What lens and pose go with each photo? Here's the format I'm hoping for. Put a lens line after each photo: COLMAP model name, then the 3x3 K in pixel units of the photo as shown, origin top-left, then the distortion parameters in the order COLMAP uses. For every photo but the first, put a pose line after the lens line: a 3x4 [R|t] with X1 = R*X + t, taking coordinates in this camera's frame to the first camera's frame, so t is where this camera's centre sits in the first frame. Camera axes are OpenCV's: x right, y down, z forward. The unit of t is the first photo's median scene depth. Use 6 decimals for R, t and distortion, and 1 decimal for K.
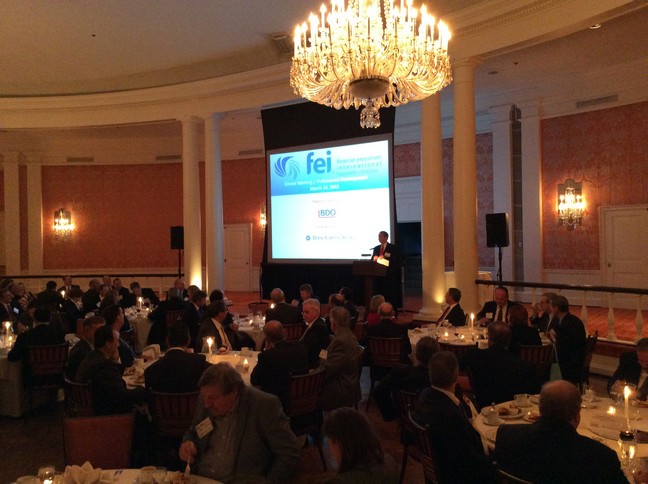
lens RADIAL K [[603.3, 0, 321.5], [0, 603.3, 242.4], [0, 0, 1]] dist [0.092010, 0.000000]
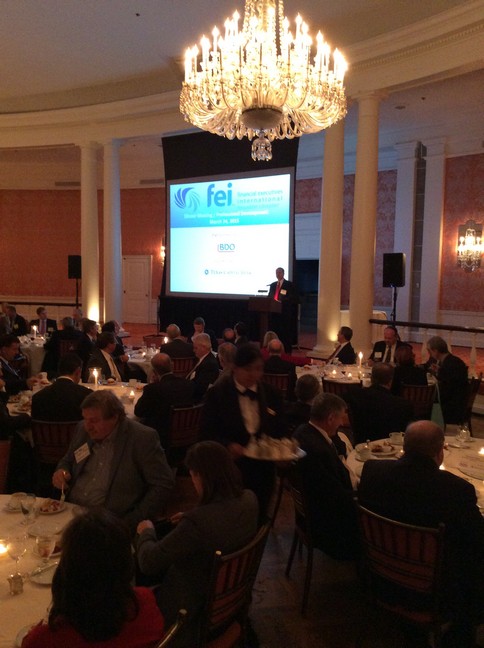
lens RADIAL K [[603.3, 0, 234.4], [0, 603.3, 324.1], [0, 0, 1]] dist [0.092010, 0.000000]
pose [[0.999369, 0.032126, 0.015162, 0.012270], [-0.033209, 0.996427, 0.077660, -0.000530], [-0.012613, -0.078115, 0.996865, 0.001998]]
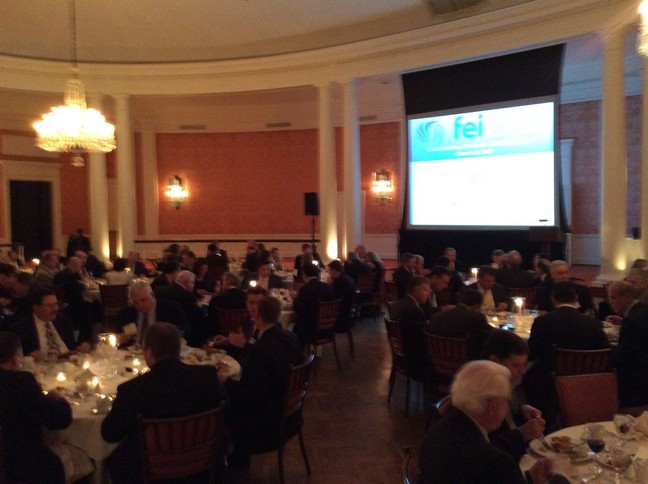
lens RADIAL K [[603.3, 0, 326.3], [0, 603.3, 233.1], [0, 0, 1]] dist [0.092010, 0.000000]
pose [[0.999196, 0.006451, -0.039559, -0.204922], [-0.005173, 0.999465, 0.032299, 0.009959], [0.039747, -0.032069, 0.998695, -0.000205]]
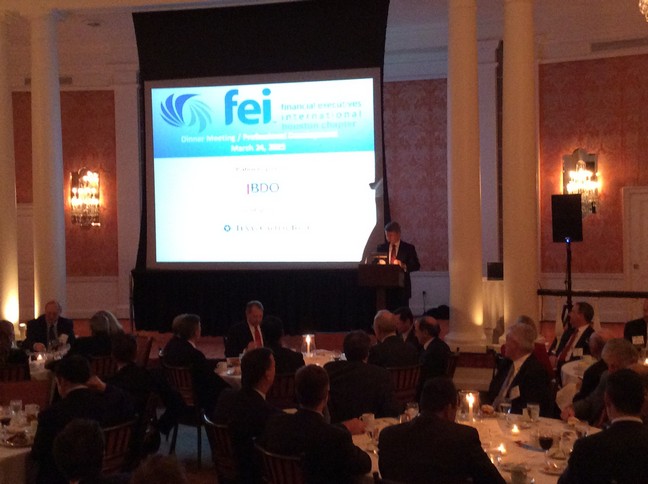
lens RADIAL K [[901.7, 0, 325.4], [0, 901.7, 243.6], [0, 0, 1]] dist [0.113301, 0.000000]
pose [[0.931900, -0.000587, 0.362716, -0.281709], [-0.001885, 0.999977, 0.006459, 0.002815], [-0.362711, -0.006703, 0.931878, 0.106963]]
